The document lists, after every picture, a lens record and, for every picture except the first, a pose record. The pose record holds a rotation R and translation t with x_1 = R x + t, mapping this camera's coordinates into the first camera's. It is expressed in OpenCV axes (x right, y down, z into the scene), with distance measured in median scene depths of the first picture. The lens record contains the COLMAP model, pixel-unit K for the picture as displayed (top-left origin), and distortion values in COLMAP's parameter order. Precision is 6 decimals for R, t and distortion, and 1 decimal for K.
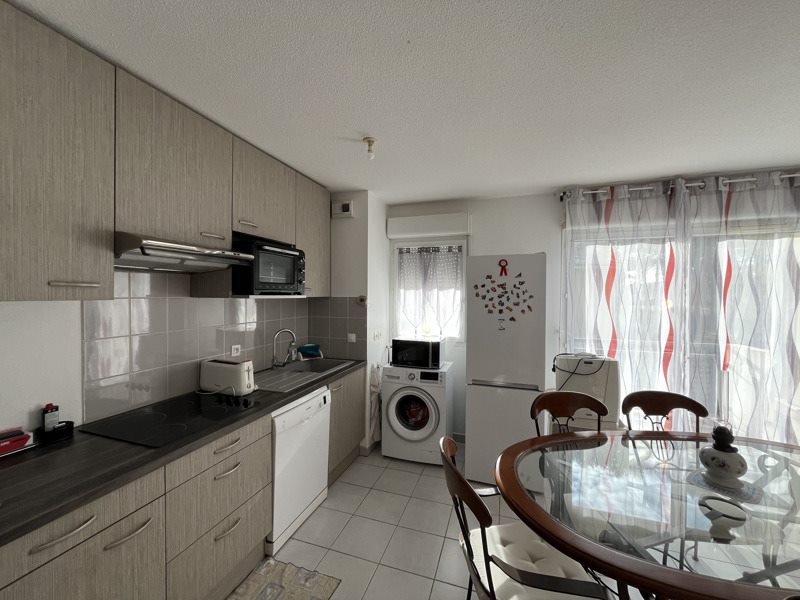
lens RADIAL K [[323.0, 0, 398.8], [0, 323.0, 298.4], [0, 0, 1]] dist [-0.002364, -0.000018]
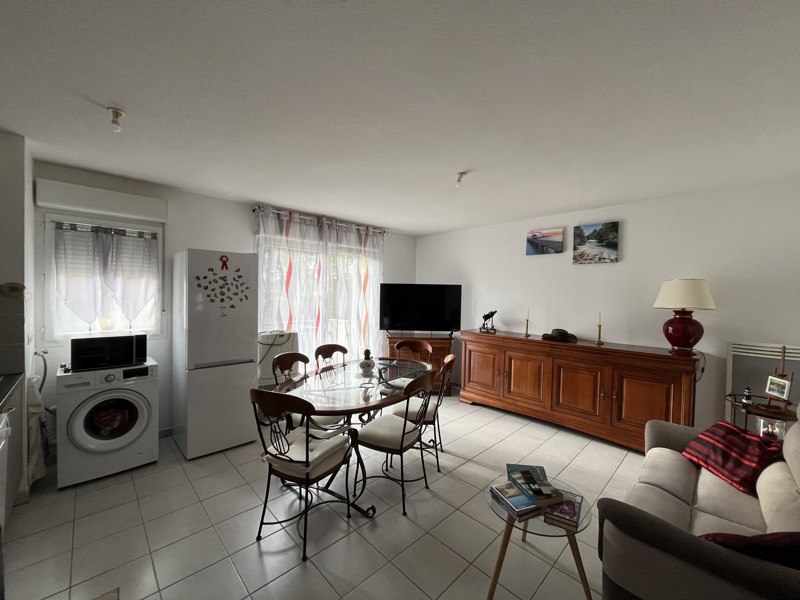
lens RADIAL K [[323.0, 0, 398.8], [0, 323.0, 298.4], [0, 0, 1]] dist [-0.002364, -0.000018]
pose [[0.456529, -0.014041, 0.889598, -0.395706], [-0.007322, 0.999782, 0.019538, 0.005912], [-0.889679, -0.015434, 0.456326, -0.084743]]
